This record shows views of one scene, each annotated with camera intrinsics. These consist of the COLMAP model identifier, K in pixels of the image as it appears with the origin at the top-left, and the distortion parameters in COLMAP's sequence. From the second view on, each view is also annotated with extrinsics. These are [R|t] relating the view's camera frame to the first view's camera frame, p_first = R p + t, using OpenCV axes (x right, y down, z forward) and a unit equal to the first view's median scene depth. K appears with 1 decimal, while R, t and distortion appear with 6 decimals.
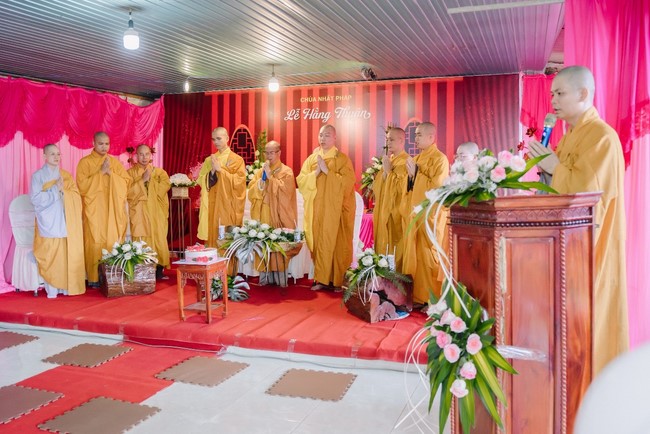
lens RADIAL K [[589.6, 0, 325.0], [0, 589.6, 217.0], [0, 0, 1]] dist [-0.099523, 0.012097]
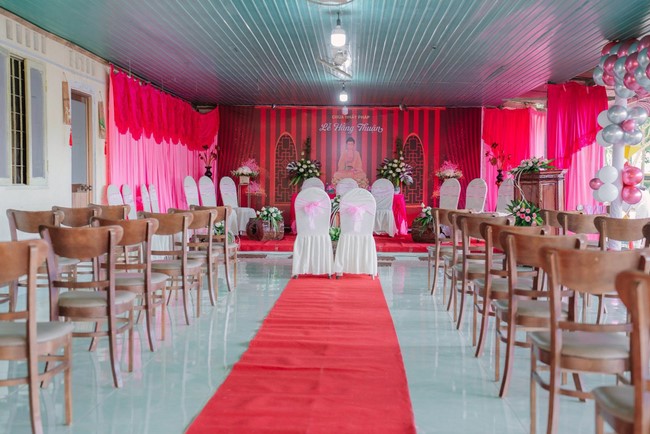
lens RADIAL K [[844.0, 0, 325.0], [0, 844.0, 217.0], [0, 0, 1]] dist [0.202501, 0.033331]
pose [[0.954826, 0.008991, 0.297028, -0.718403], [0.001621, 0.999370, -0.035461, 0.124399], [-0.297160, 0.034341, 0.954210, -1.016506]]
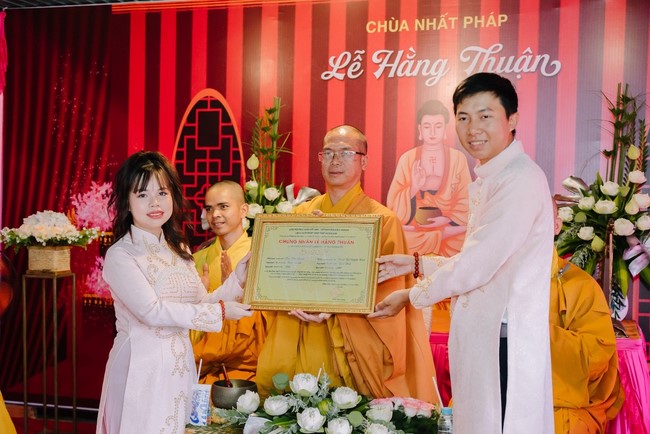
lens RADIAL K [[1000.5, 0, 253.4], [0, 1000.5, 246.6], [0, 0, 1]] dist [0.025311, 0.100951]
pose [[0.999895, 0.014276, 0.002416, -0.125356], [-0.014227, 0.999717, -0.019092, -0.044083], [-0.002688, 0.019055, 0.999815, 0.369304]]
